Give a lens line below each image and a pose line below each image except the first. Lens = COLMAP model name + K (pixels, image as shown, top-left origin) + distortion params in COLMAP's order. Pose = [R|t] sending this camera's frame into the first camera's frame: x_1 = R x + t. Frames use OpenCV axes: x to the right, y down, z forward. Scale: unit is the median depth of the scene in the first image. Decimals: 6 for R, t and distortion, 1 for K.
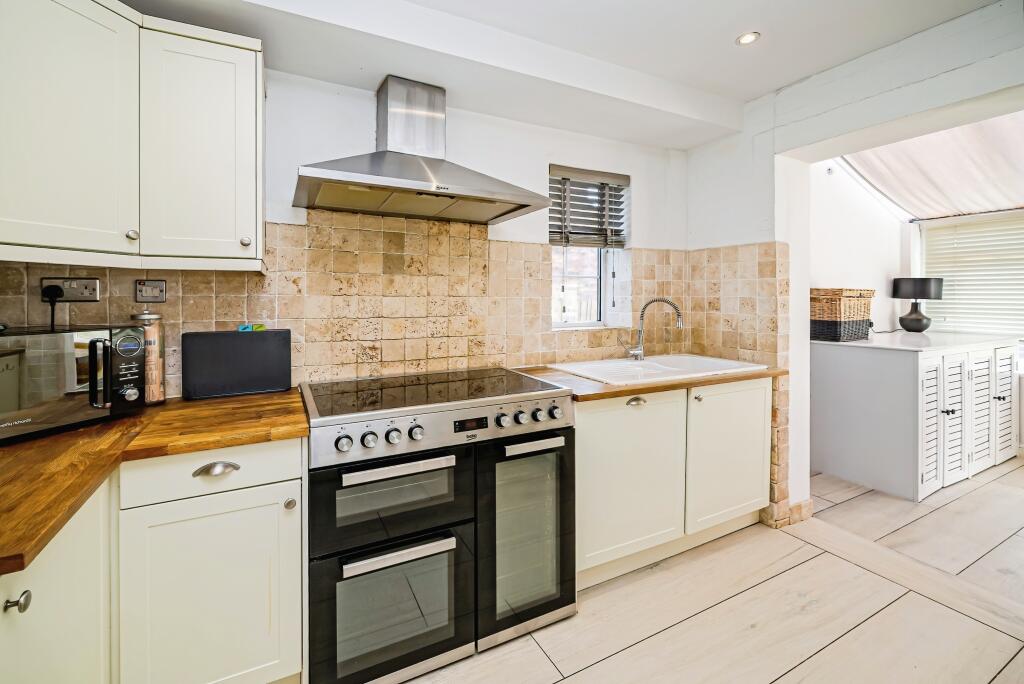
lens RADIAL K [[380.9, 0, 437.2], [0, 380.9, 302.7], [0, 0, 1]] dist [-0.002793, 0.000182]
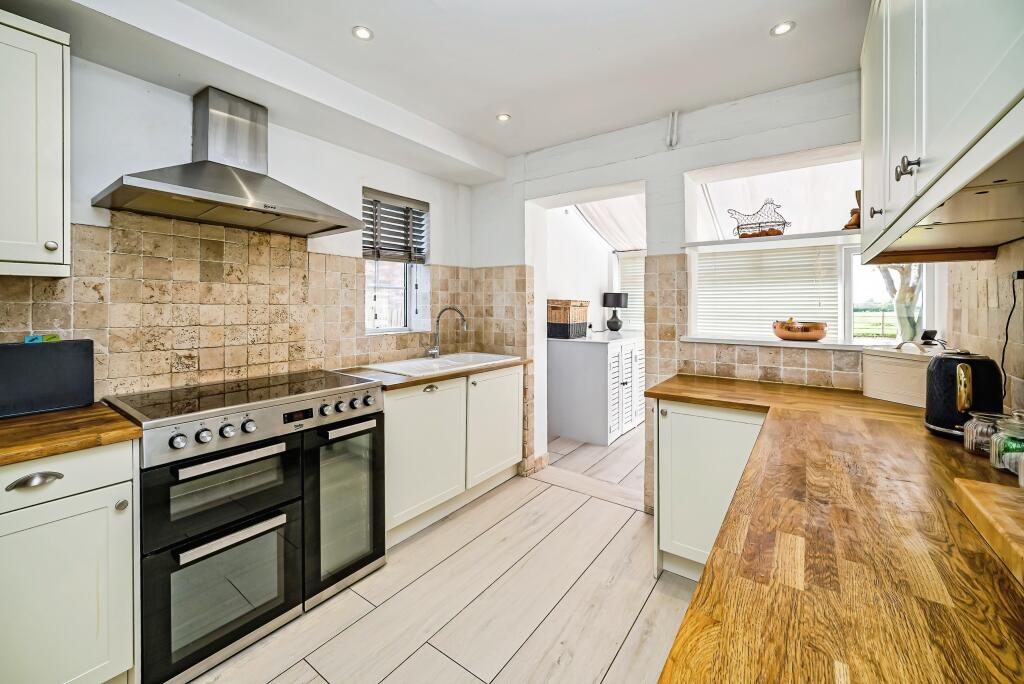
lens RADIAL K [[419.1, 0, 434.2], [0, 419.1, 310.4], [0, 0, 1]] dist [0.001496, 0.000055]
pose [[0.896337, -0.001861, 0.443369, -0.080489], [0.002700, 0.999996, -0.001260, 0.002464], [-0.443365, 0.002327, 0.896338, -0.246619]]
